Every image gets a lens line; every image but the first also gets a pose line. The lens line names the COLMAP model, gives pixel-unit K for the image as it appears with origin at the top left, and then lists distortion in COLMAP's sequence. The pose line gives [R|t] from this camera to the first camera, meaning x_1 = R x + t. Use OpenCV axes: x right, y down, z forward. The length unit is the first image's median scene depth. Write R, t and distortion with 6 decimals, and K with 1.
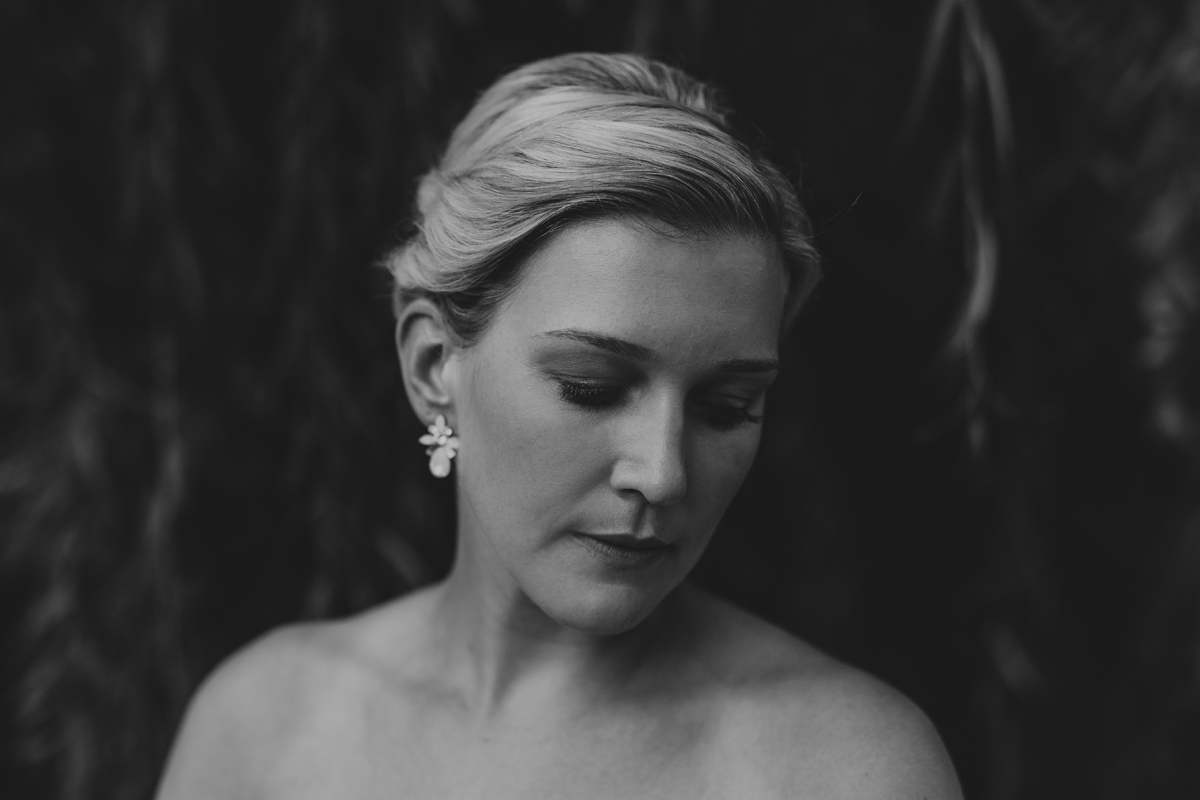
lens RADIAL K [[2128.6, 0, 600.0], [0, 2128.6, 400.0], [0, 0, 1]] dist [-0.276406, -0.017524]
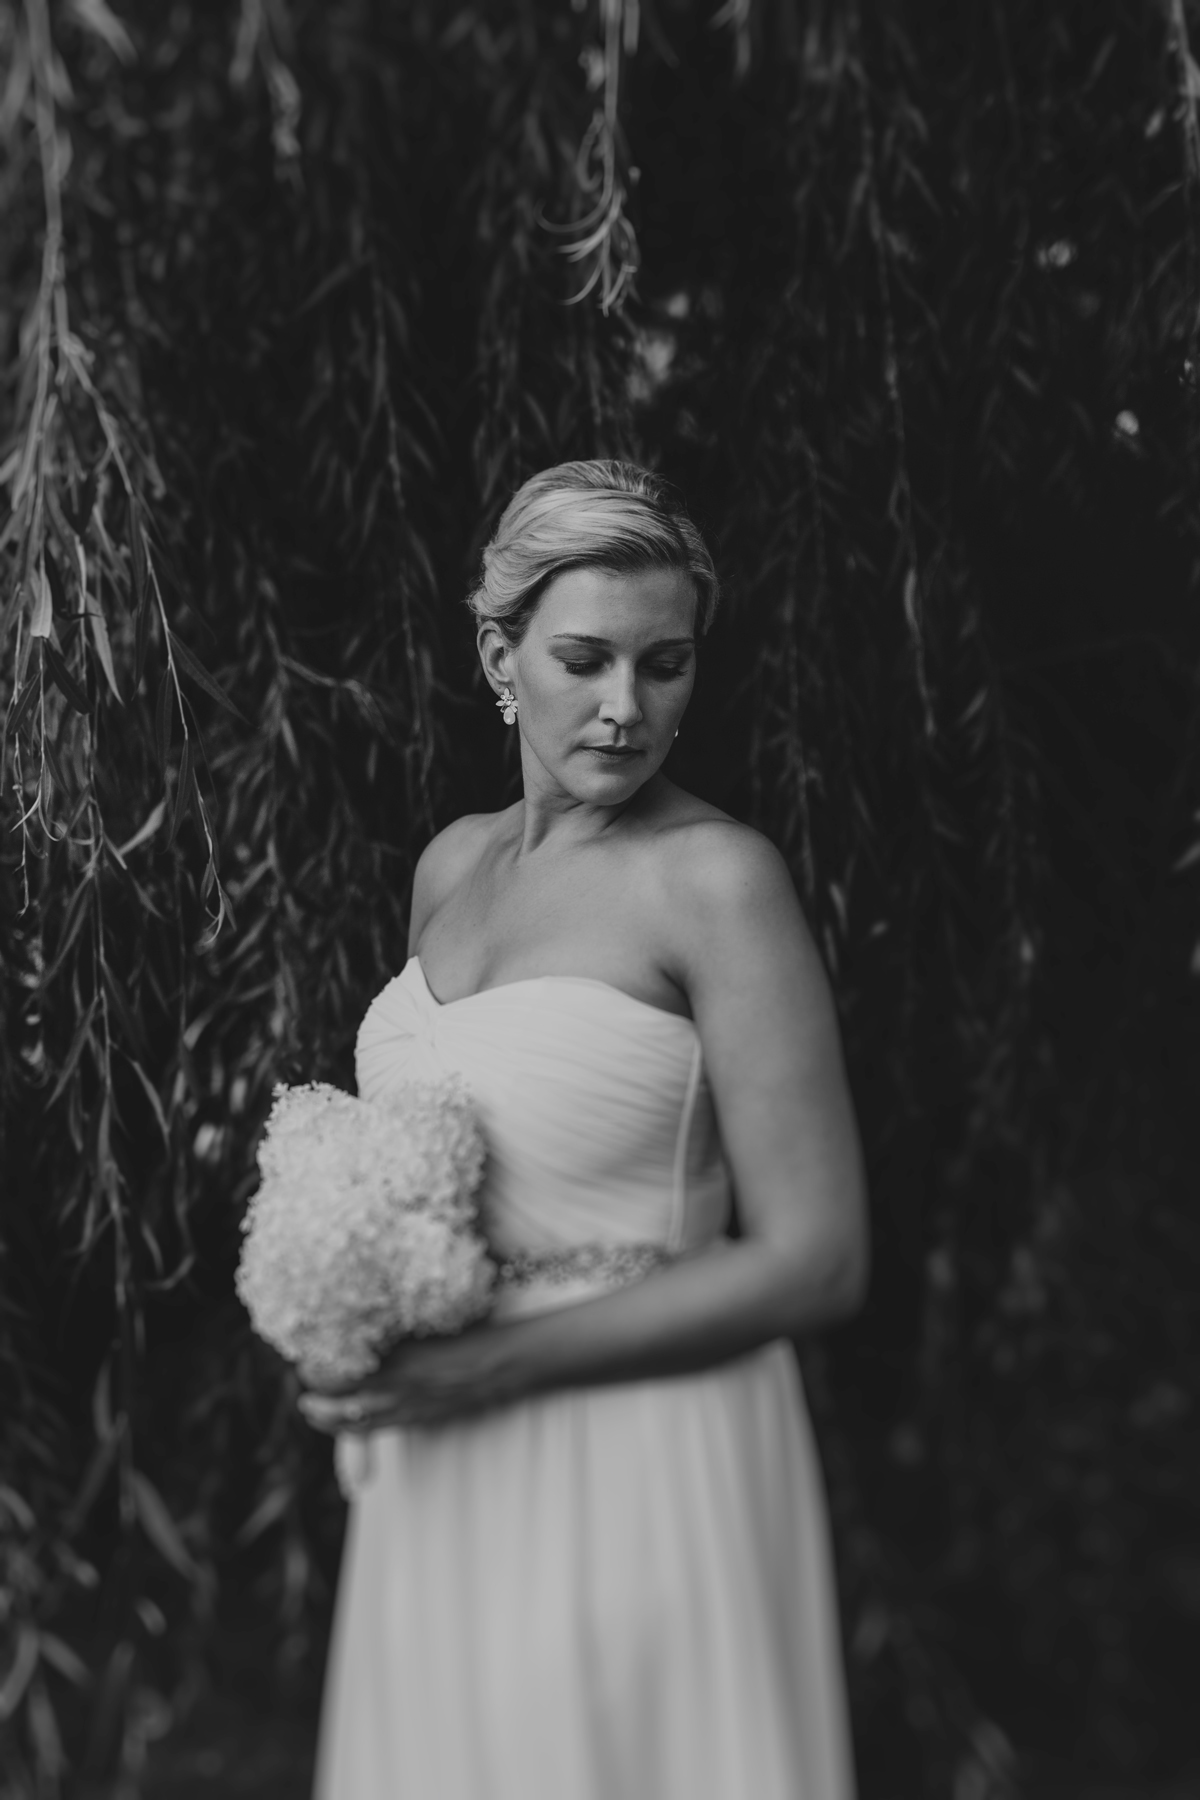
lens RADIAL K [[2613.2, 0, 600.0], [0, 2613.2, 900.0], [0, 0, 1]] dist [0.003441, -0.001523]
pose [[0.990912, -0.081523, -0.106990, 0.218987], [0.089802, 0.993132, 0.074991, 0.026411], [0.100141, -0.083917, 0.991428, -1.135389]]
